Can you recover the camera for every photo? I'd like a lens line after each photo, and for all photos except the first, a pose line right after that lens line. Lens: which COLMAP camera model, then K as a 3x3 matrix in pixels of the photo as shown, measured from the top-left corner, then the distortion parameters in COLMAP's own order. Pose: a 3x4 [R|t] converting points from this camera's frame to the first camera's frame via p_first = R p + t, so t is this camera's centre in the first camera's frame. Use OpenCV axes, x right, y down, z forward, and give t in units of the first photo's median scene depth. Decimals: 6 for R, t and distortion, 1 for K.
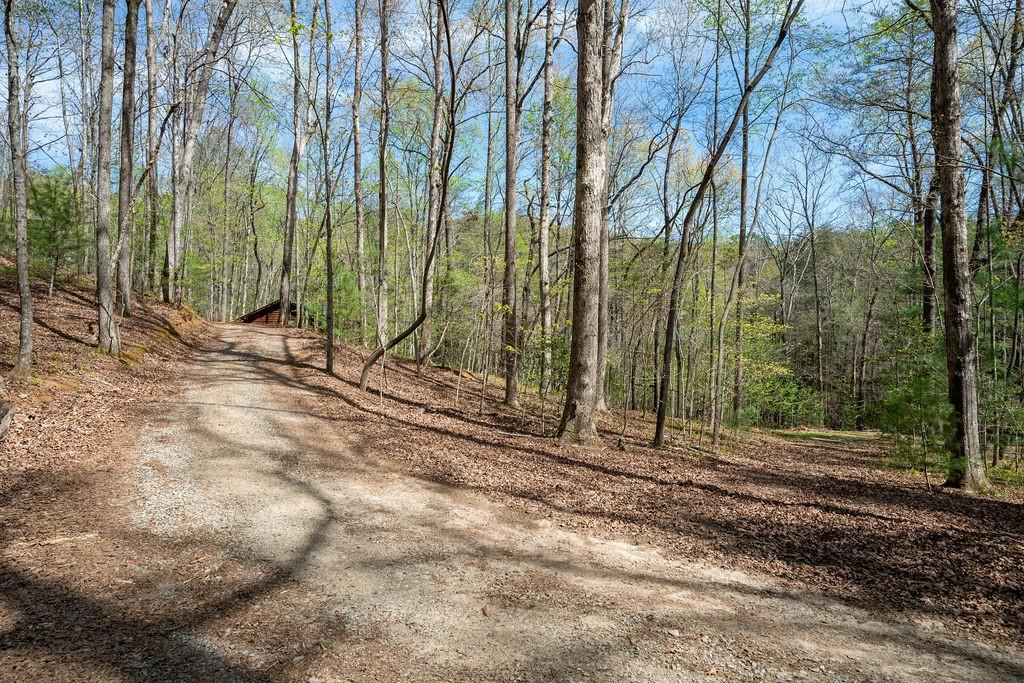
lens RADIAL K [[624.0, 0, 512.8], [0, 624.0, 345.8], [0, 0, 1]] dist [-0.002303, -0.000928]
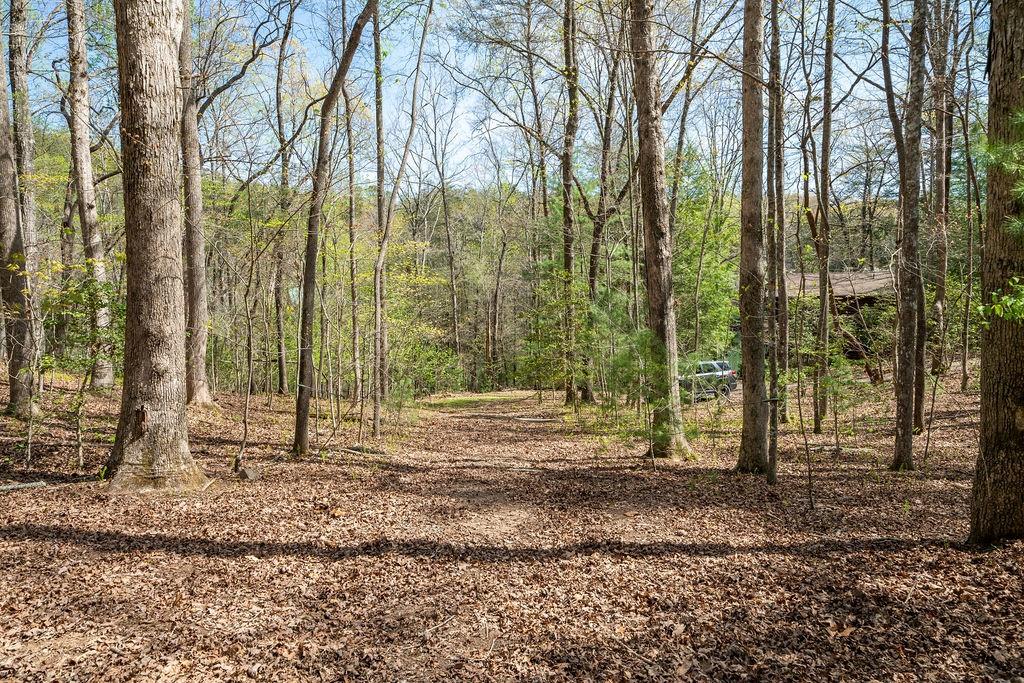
lens RADIAL K [[696.8, 0, 513.5], [0, 696.8, 345.1], [0, 0, 1]] dist [0.044548, -0.003550]
pose [[0.848427, -0.058747, 0.526042, 0.047075], [0.033187, 0.997770, 0.057903, 0.013306], [-0.528271, -0.031668, 0.848485, 0.284285]]
